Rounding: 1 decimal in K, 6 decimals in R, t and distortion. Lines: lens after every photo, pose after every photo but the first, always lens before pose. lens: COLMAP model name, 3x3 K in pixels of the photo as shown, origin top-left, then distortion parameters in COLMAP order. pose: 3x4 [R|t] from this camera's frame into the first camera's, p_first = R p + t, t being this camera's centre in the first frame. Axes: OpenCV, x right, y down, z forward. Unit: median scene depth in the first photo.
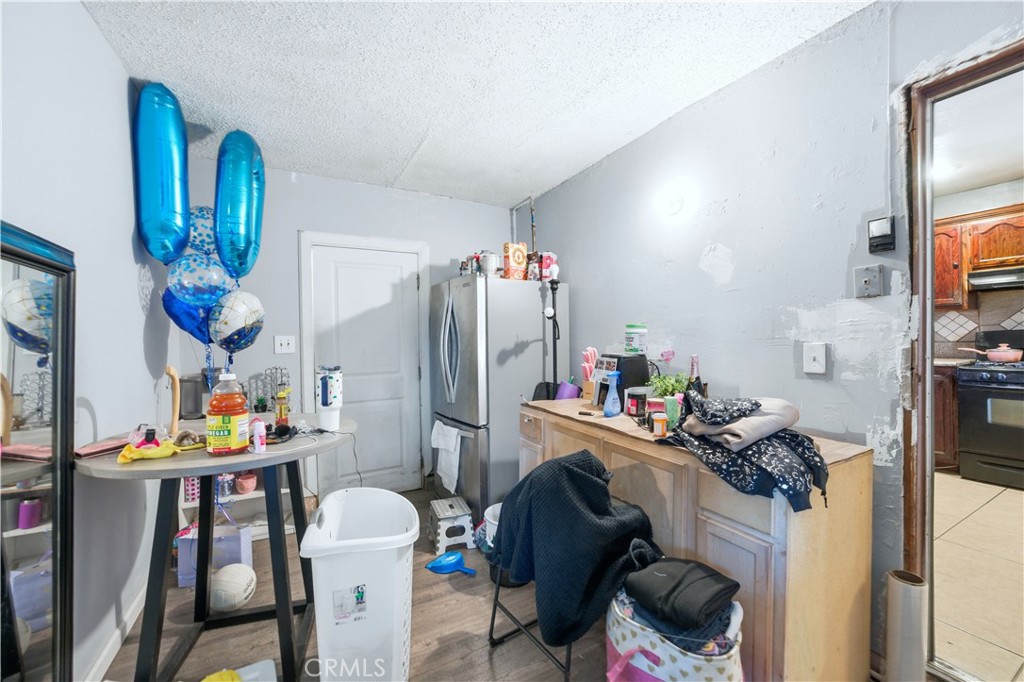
lens RADIAL K [[389.3, 0, 501.1], [0, 389.3, 343.3], [0, 0, 1]] dist [-0.007319, 0.000136]
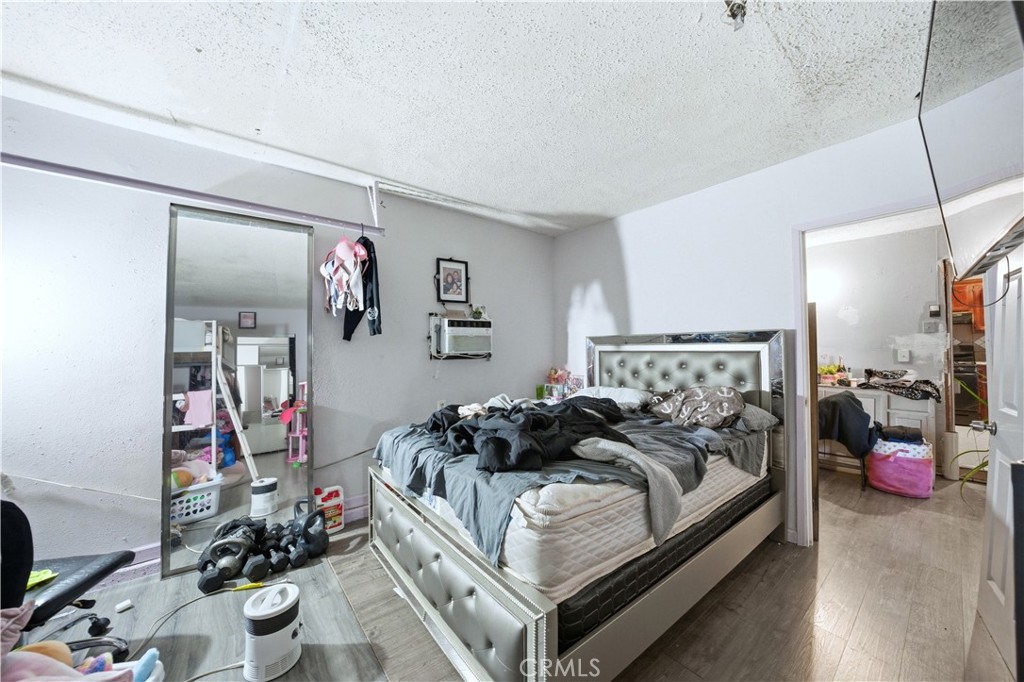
lens RADIAL K [[356.0, 0, 512.0], [0, 356.0, 341.0], [0, 0, 1]] dist [0.000558, 0.000093]
pose [[0.982273, 0.016659, 0.186714, -2.440234], [-0.009993, 0.999281, -0.036587, 0.059697], [-0.187190, 0.034072, 0.981733, -0.923280]]
